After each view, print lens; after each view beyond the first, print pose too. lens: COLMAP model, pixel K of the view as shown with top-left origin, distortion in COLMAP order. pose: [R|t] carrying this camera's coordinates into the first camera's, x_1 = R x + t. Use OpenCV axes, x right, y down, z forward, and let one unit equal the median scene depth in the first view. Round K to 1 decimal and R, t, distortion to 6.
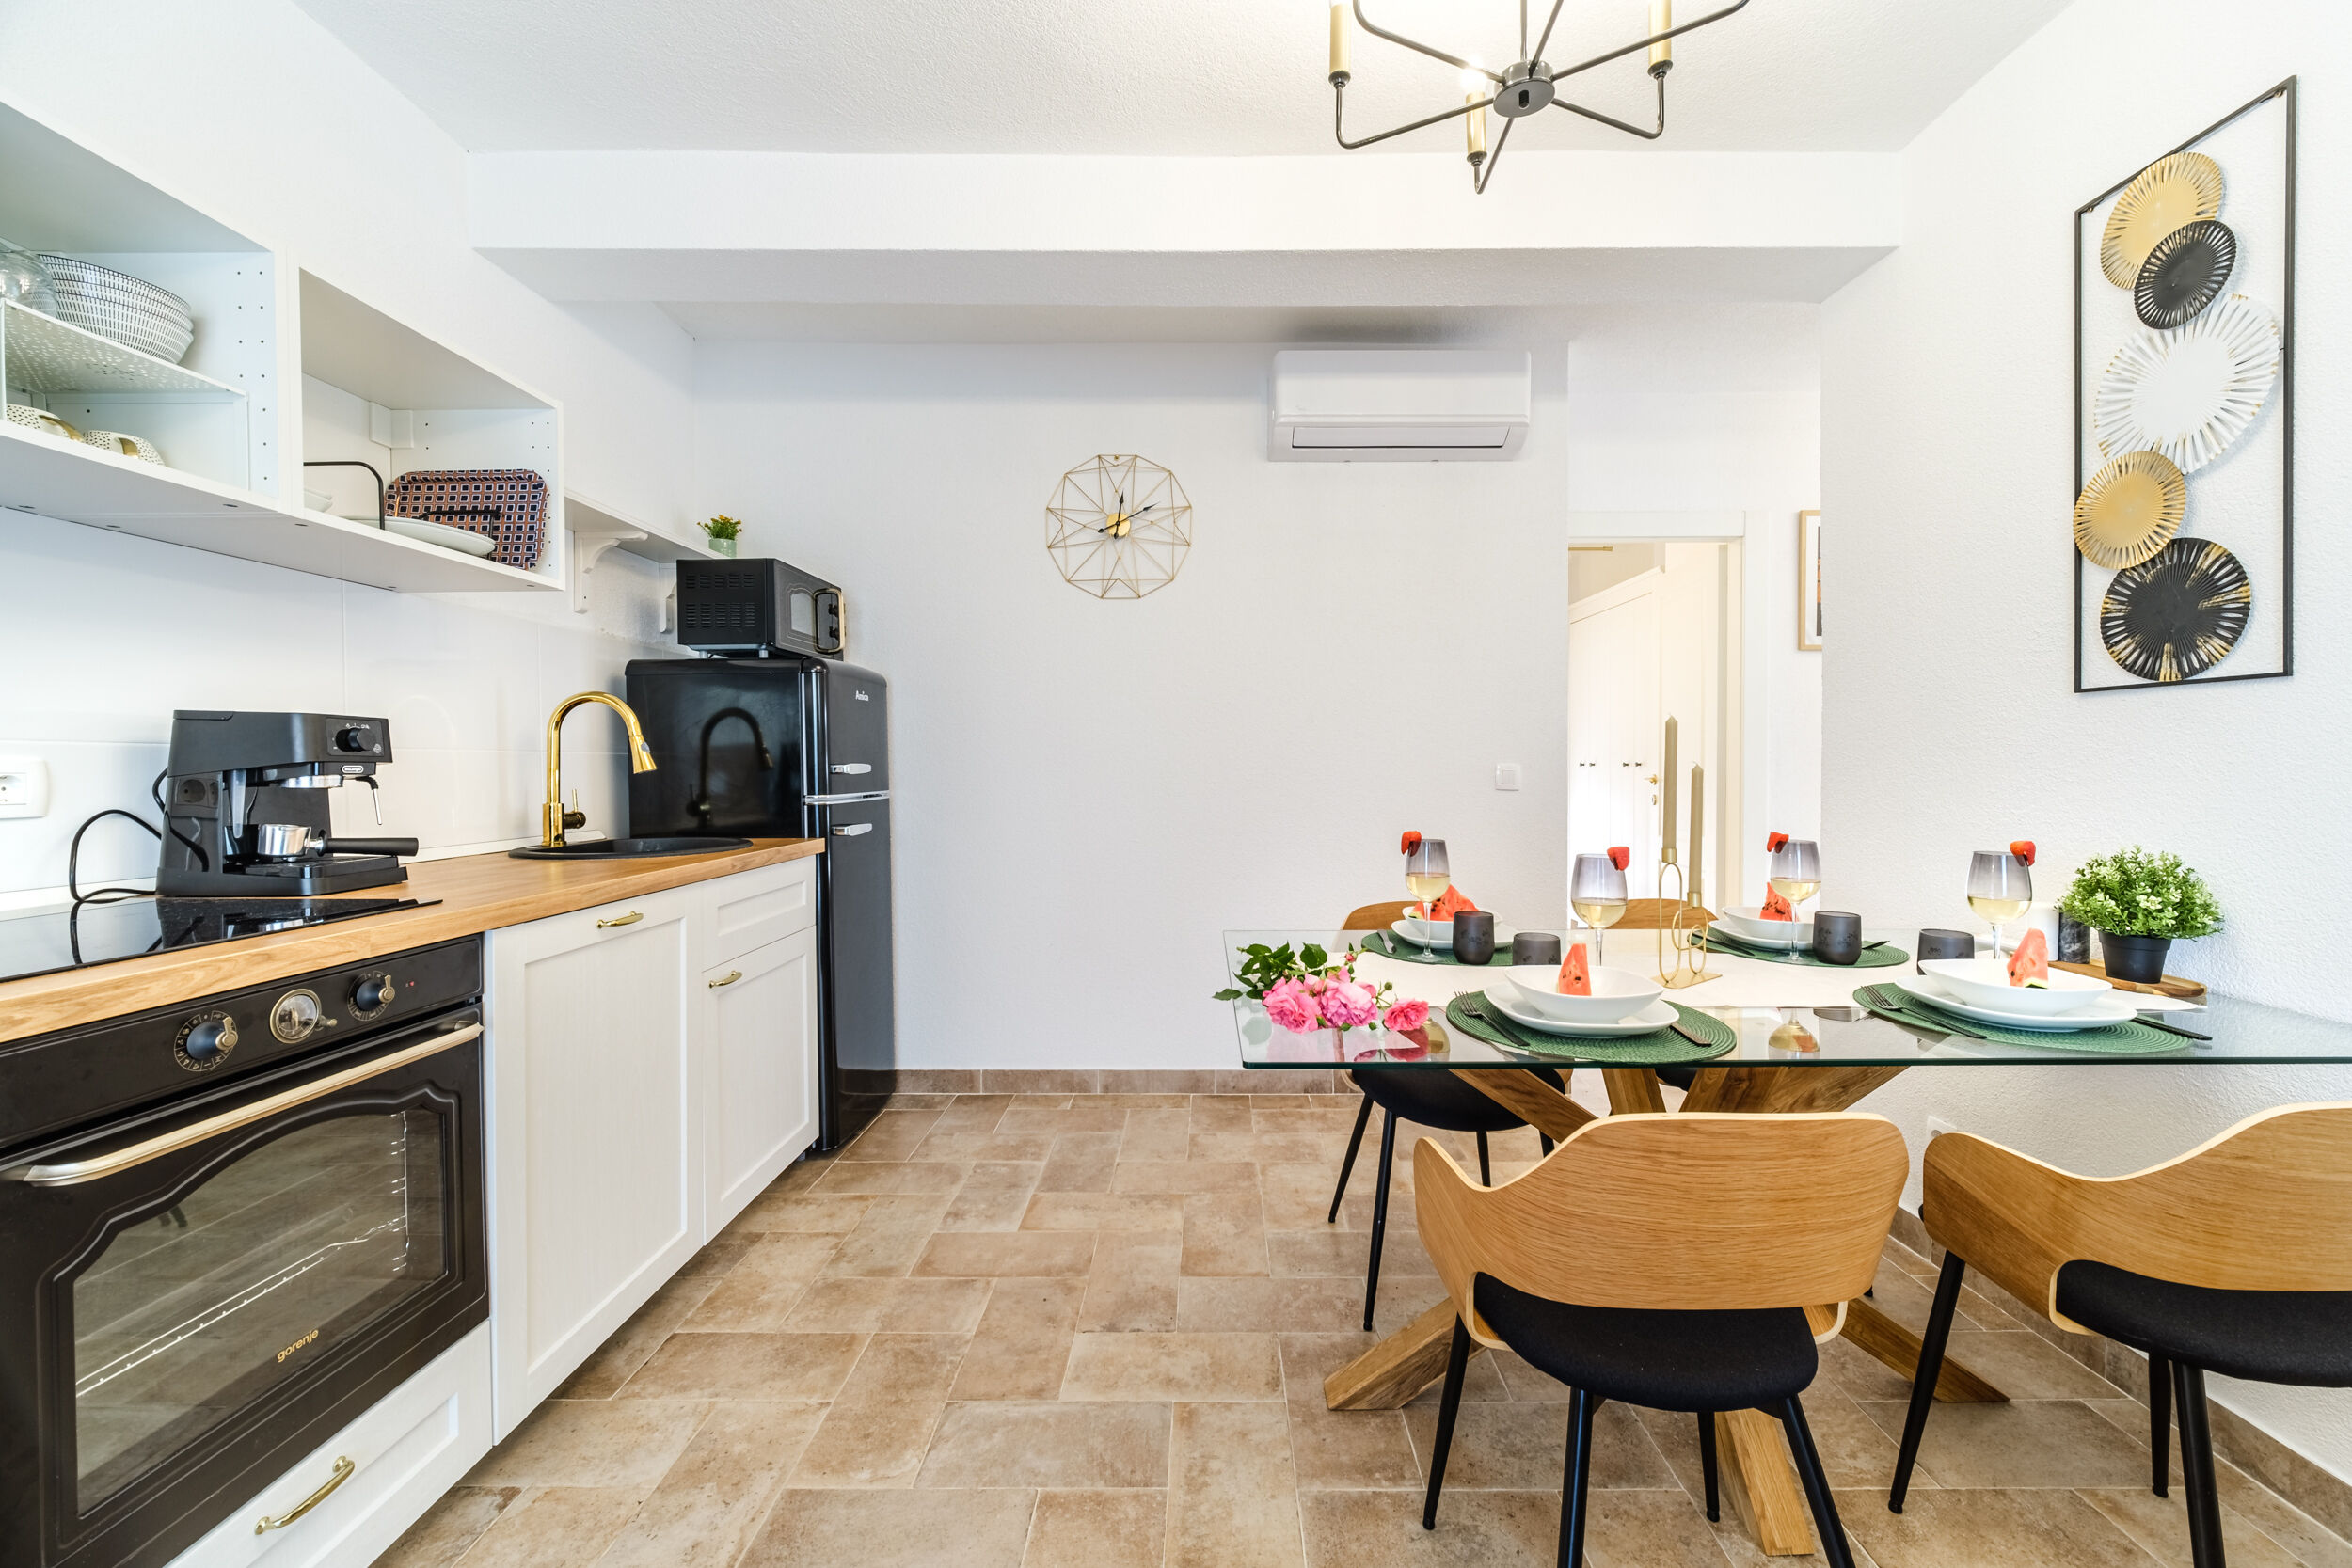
lens RADIAL K [[933.0, 0, 1206.9], [0, 933.0, 779.4], [0, 0, 1]] dist [-0.009333, 0.000037]
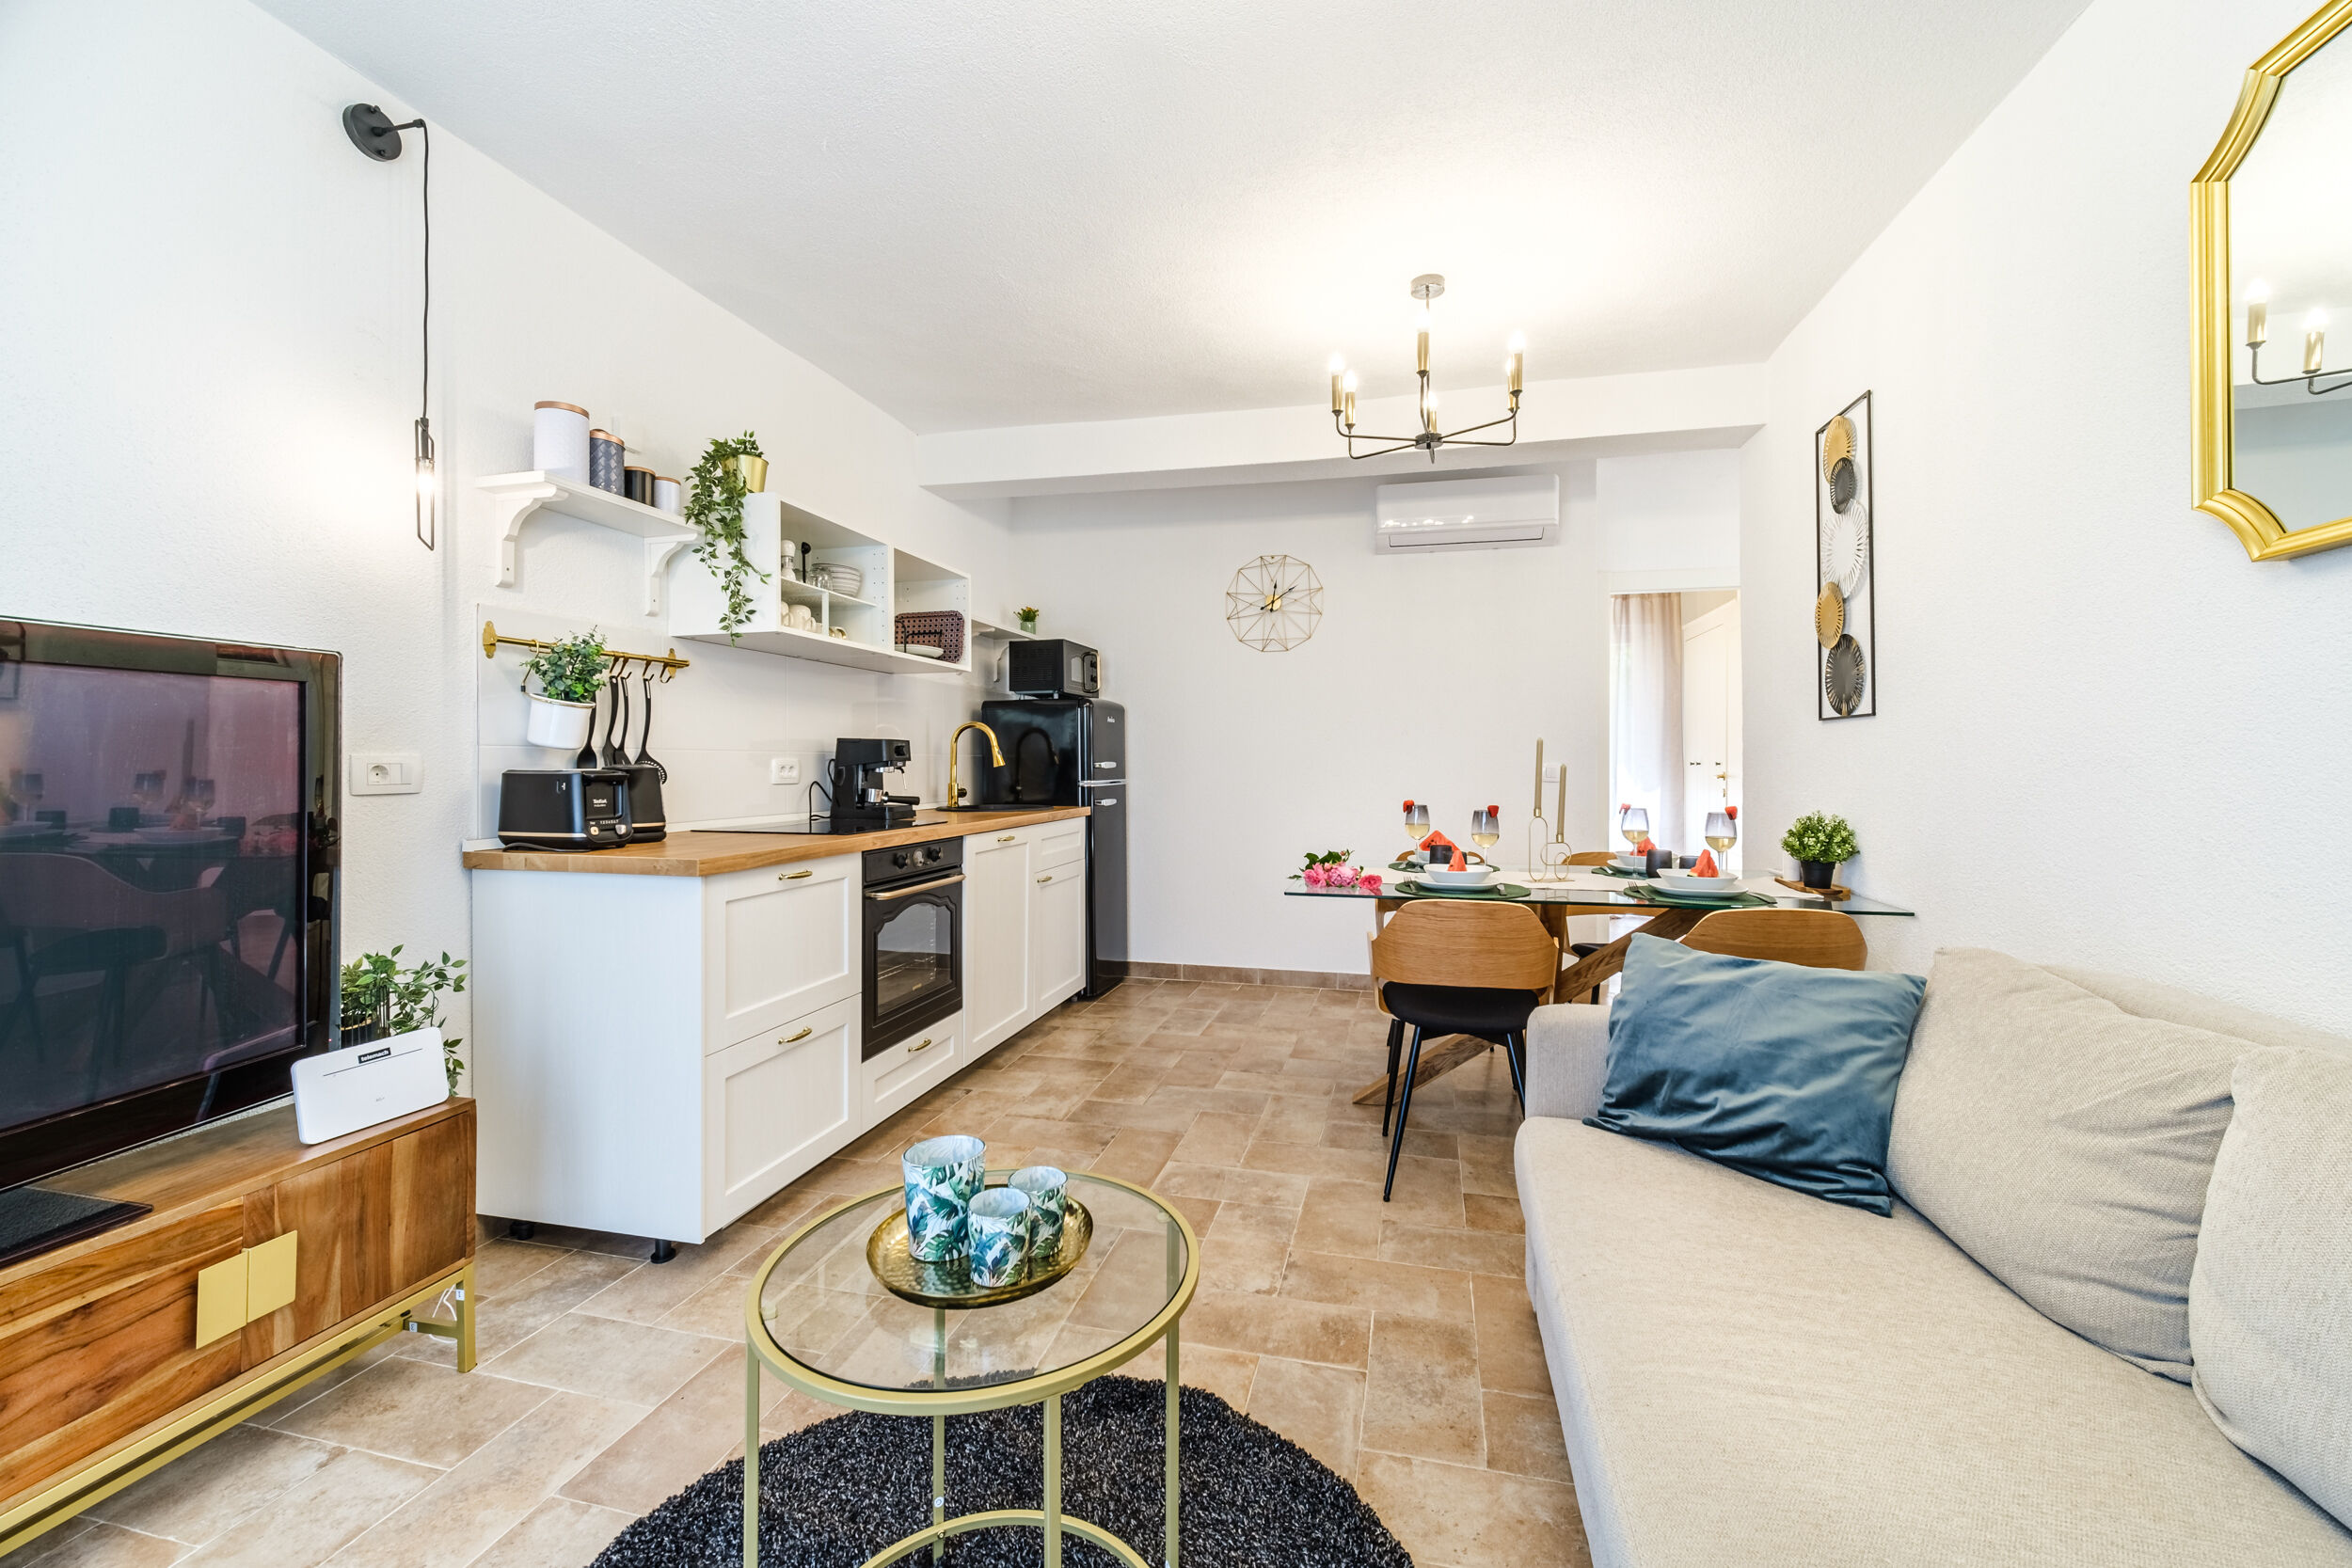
lens RADIAL K [[941.3, 0, 1190.9], [0, 941.3, 756.6], [0, 0, 1]] dist [-0.001455, -0.000190]
pose [[0.970994, 0.001166, -0.239103, 0.235278], [-0.006479, 0.999749, -0.021436, 0.012301], [0.239018, 0.022363, 0.970758, -0.839198]]
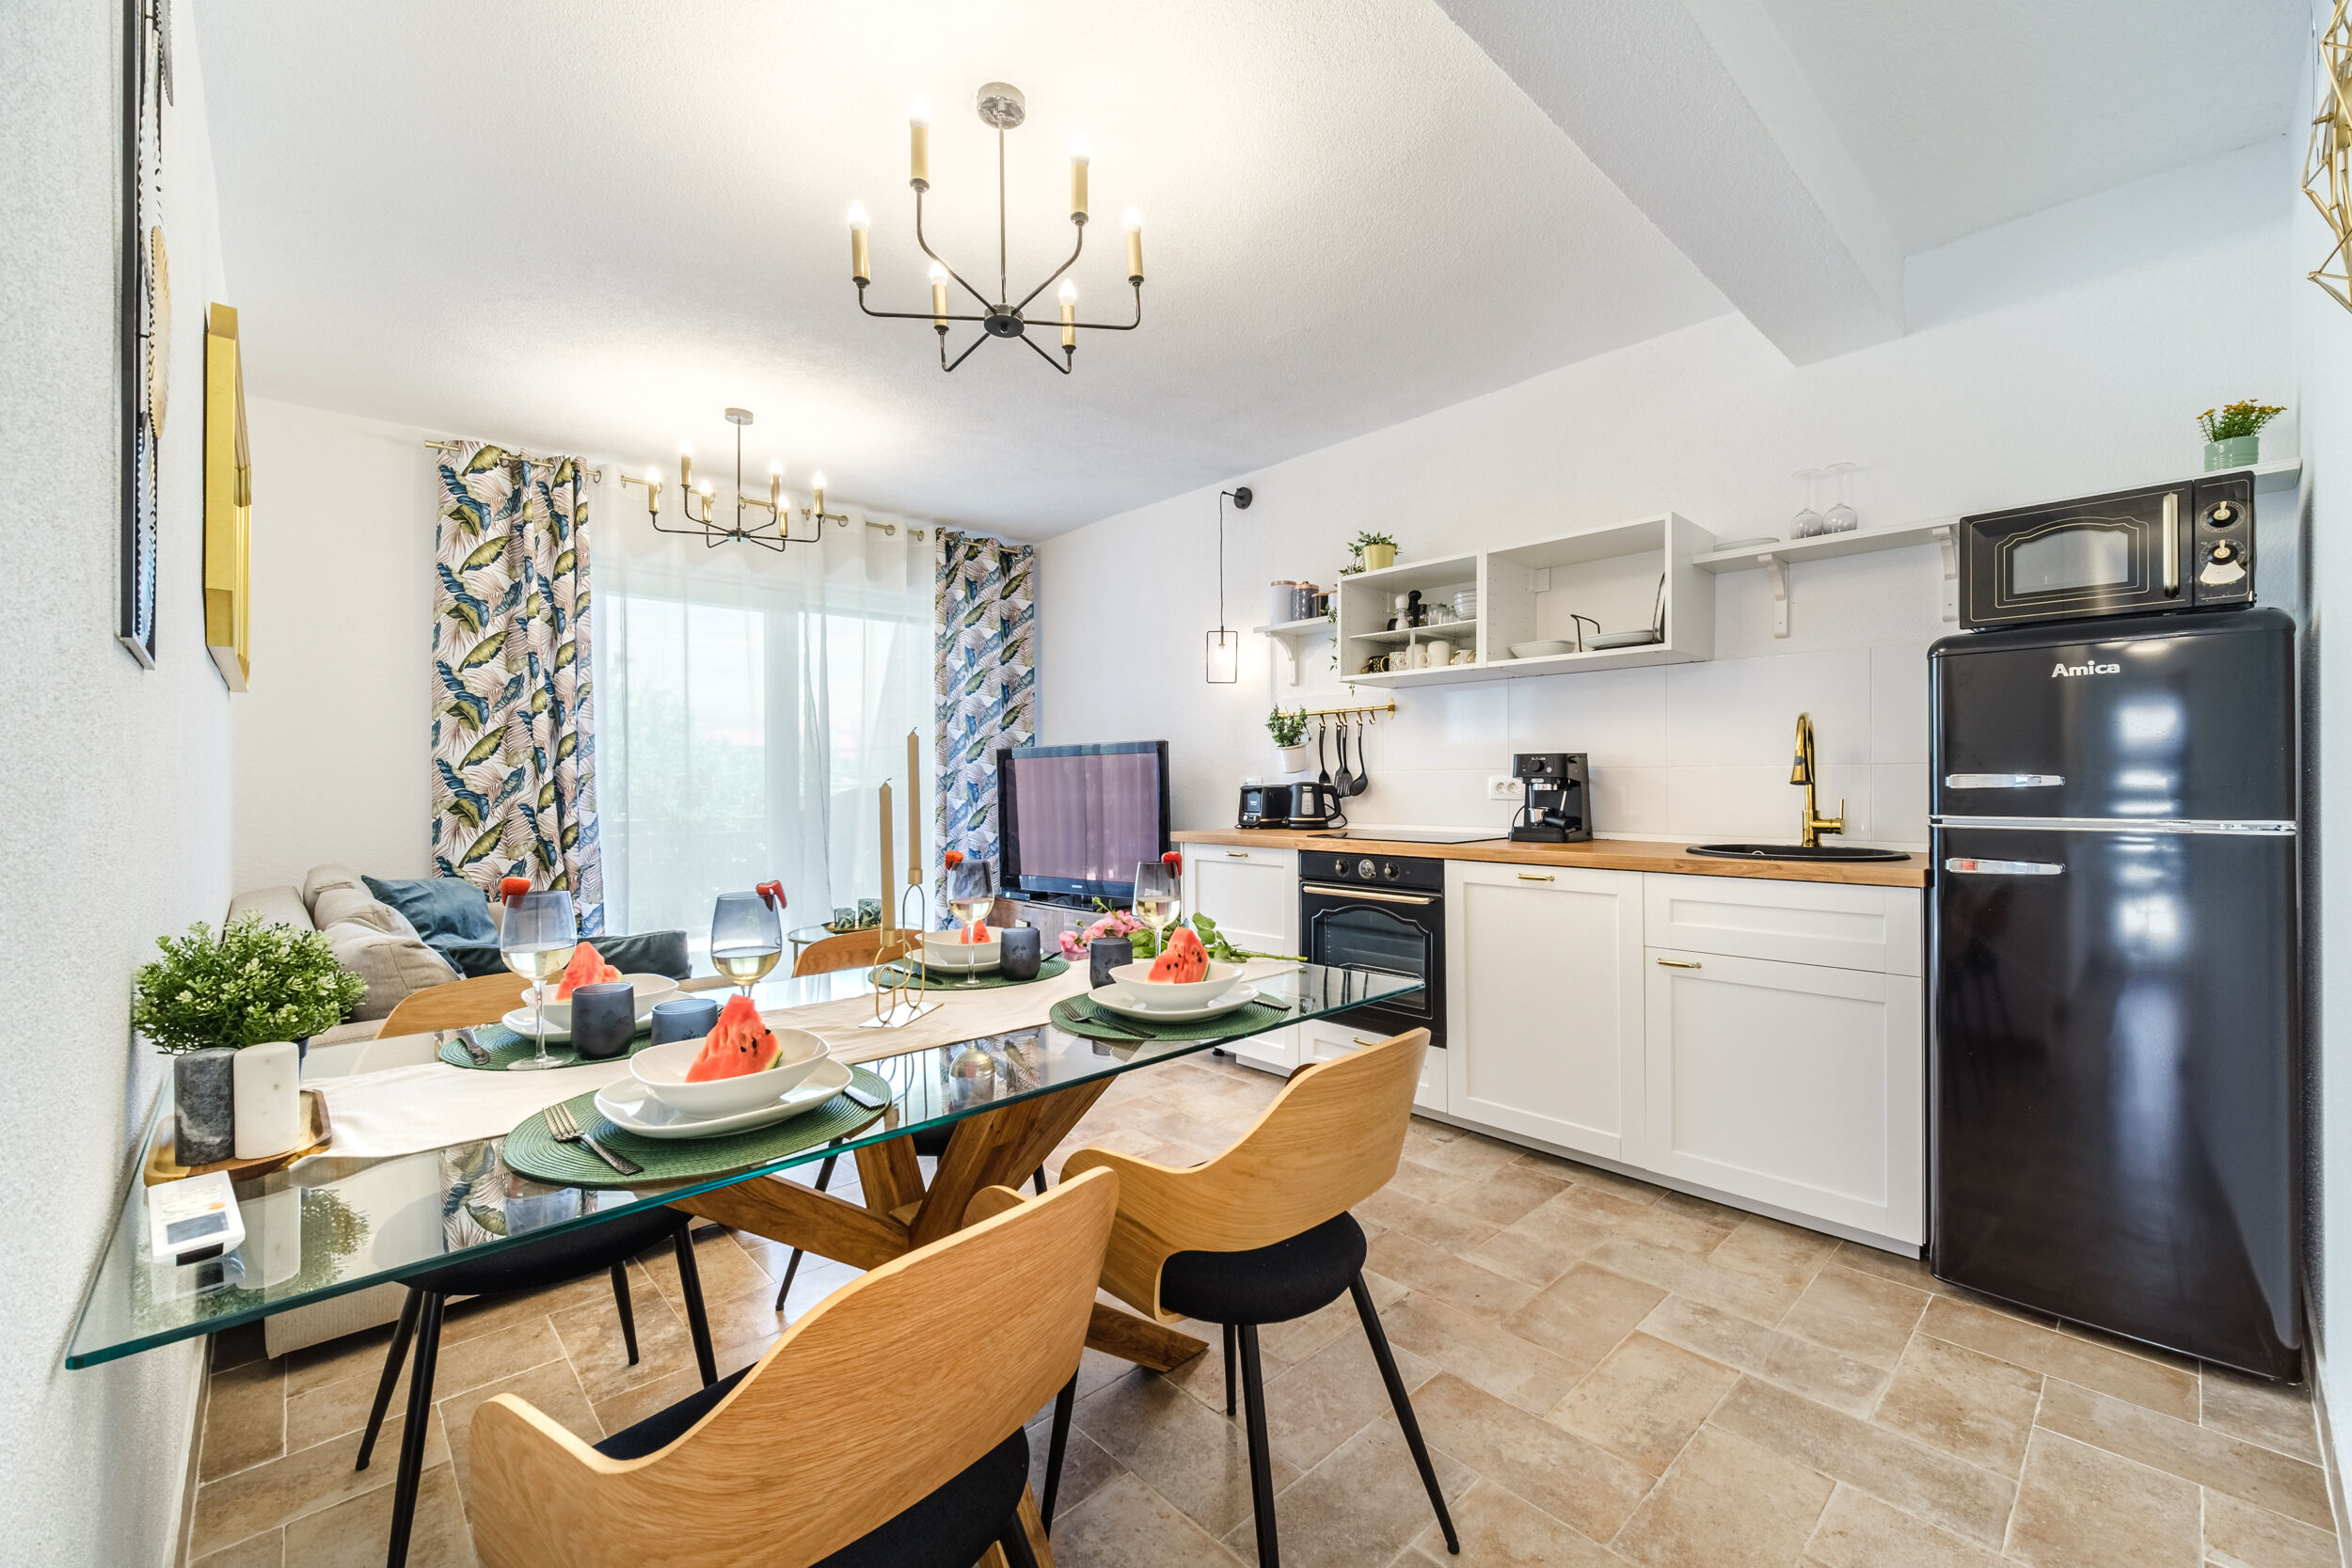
lens RADIAL K [[961.1, 0, 1203.3], [0, 961.1, 782.6], [0, 0, 1]] dist [0.000287, -0.000248]
pose [[-0.723638, 0.003042, -0.690173, 0.822130], [-0.006000, 0.999925, 0.010698, -0.021133], [0.690154, 0.011882, -0.723565, 1.622239]]
